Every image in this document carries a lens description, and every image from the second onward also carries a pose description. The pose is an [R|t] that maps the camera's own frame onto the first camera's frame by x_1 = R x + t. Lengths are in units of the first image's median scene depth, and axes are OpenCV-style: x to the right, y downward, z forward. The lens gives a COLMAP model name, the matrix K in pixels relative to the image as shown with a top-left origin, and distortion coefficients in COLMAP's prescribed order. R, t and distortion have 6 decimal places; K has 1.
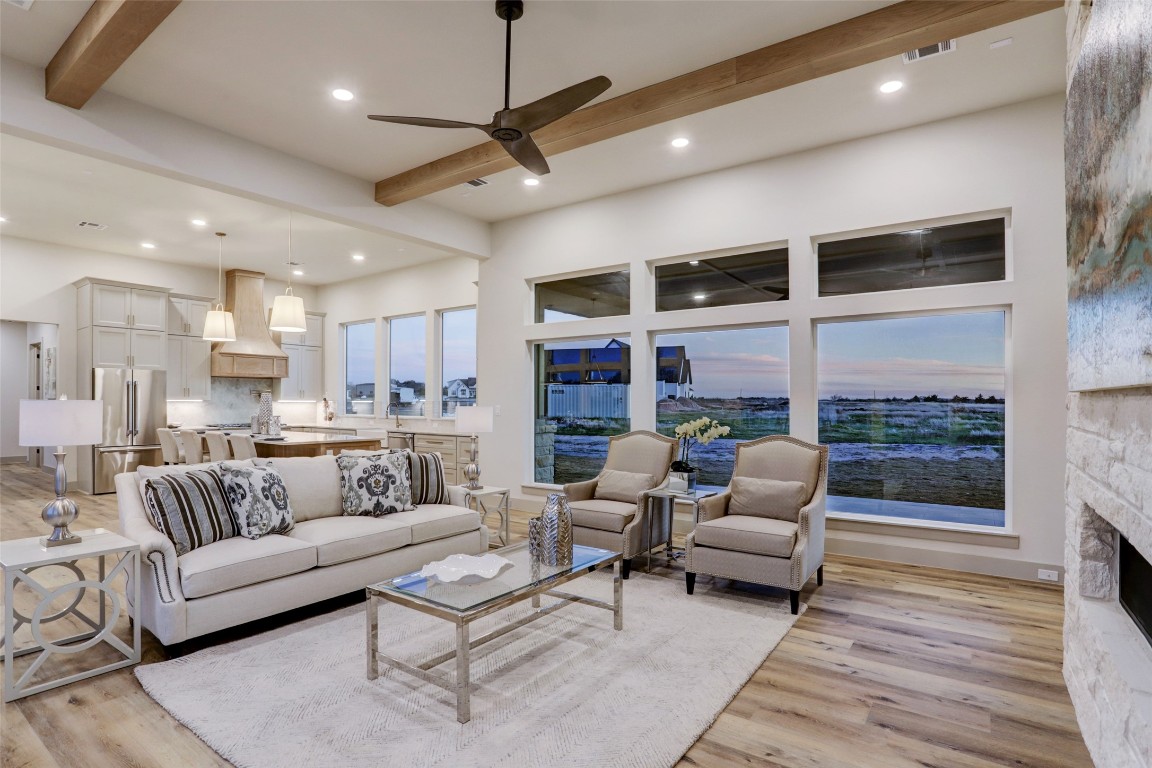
lens RADIAL K [[583.6, 0, 572.8], [0, 583.6, 401.6], [0, 0, 1]] dist [-0.074655, 0.035460]
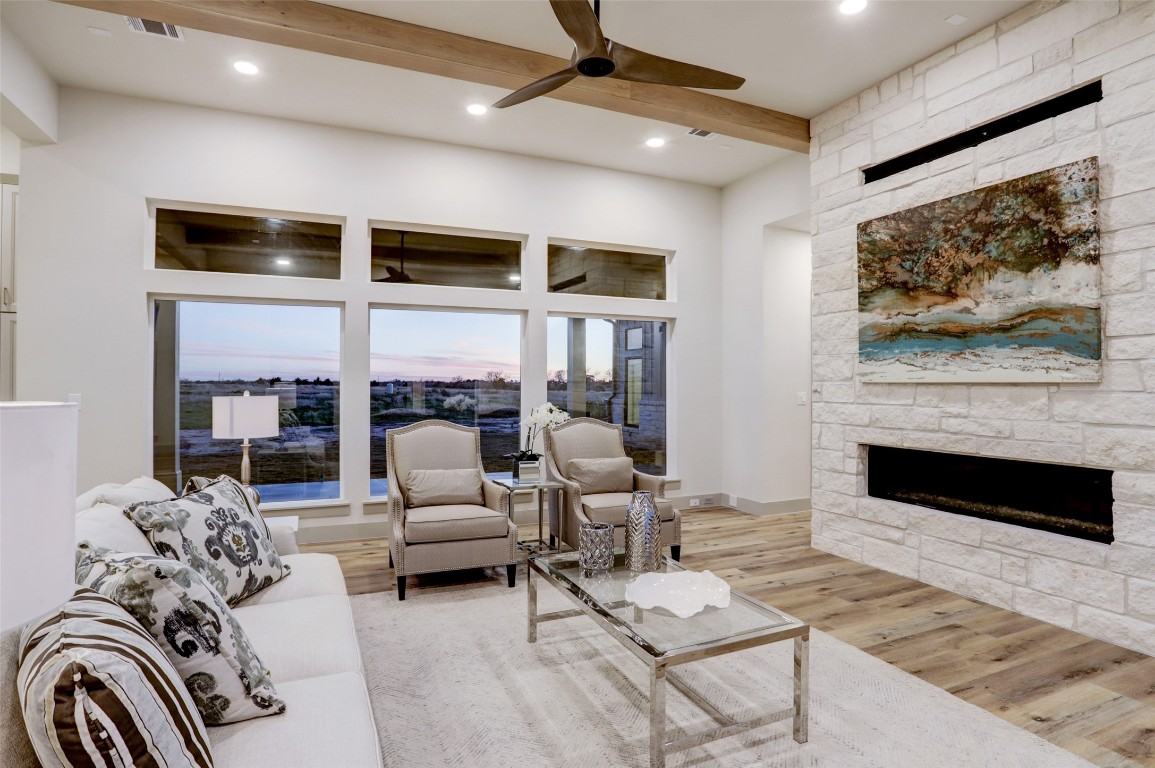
lens RADIAL K [[580.7, 0, 577.5], [0, 580.7, 384.0], [0, 0, 1]] dist [-0.079590, 0.034455]
pose [[0.519749, 0.001867, 0.854317, -0.629734], [-0.002664, 0.999996, -0.000565, -0.007017], [-0.854315, -0.001982, 0.519752, 0.459836]]
